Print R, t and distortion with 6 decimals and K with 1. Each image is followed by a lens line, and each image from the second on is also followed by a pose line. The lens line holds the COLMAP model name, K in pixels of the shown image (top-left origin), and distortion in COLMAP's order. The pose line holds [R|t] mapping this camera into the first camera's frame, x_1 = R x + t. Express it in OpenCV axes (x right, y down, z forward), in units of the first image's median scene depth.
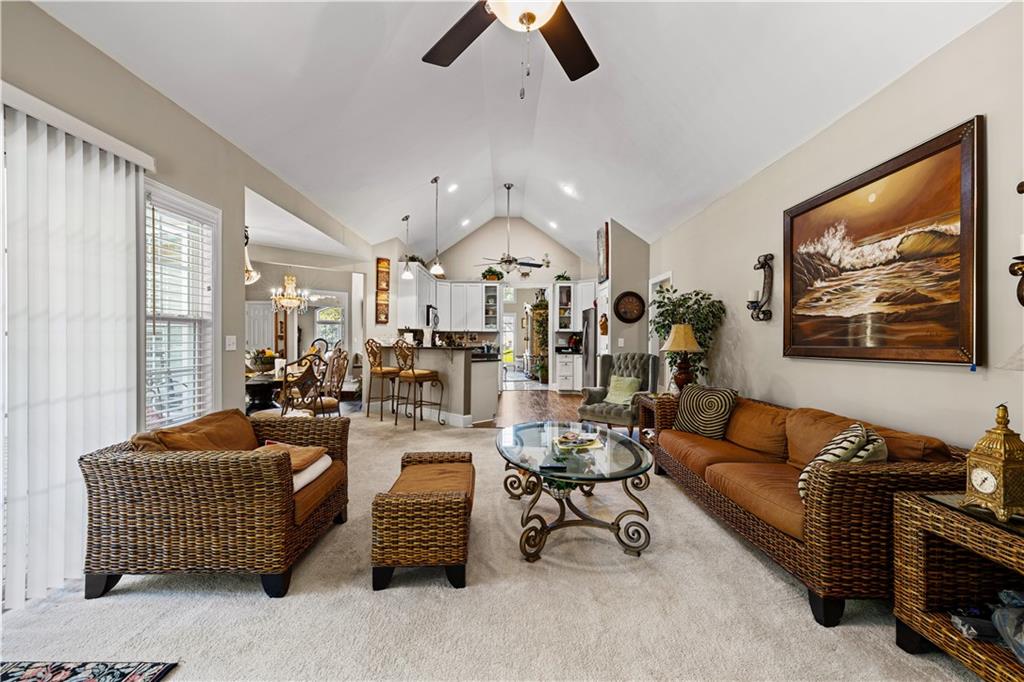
lens RADIAL K [[429.2, 0, 510.4], [0, 429.2, 337.9], [0, 0, 1]] dist [0.001404, 0.000701]
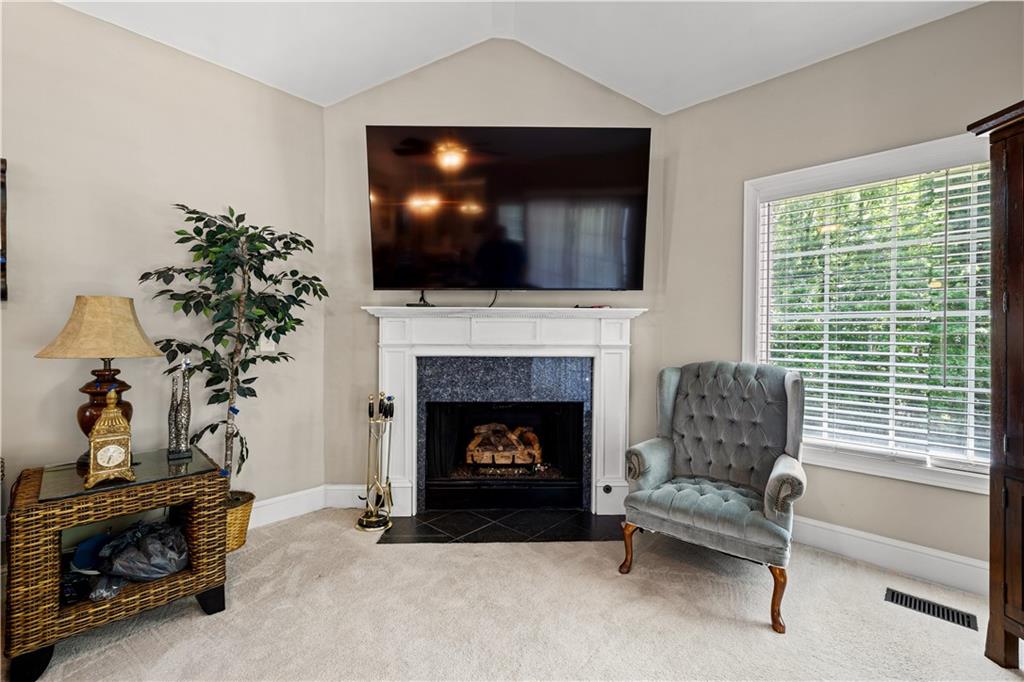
lens RADIAL K [[429.2, 0, 510.4], [0, 429.2, 337.9], [0, 0, 1]] dist [0.001404, 0.000701]
pose [[-0.717562, -0.012816, 0.696376, -0.234443], [-0.012043, 0.999910, 0.005993, 0.002368], [-0.696390, -0.004086, -0.717652, 0.579393]]
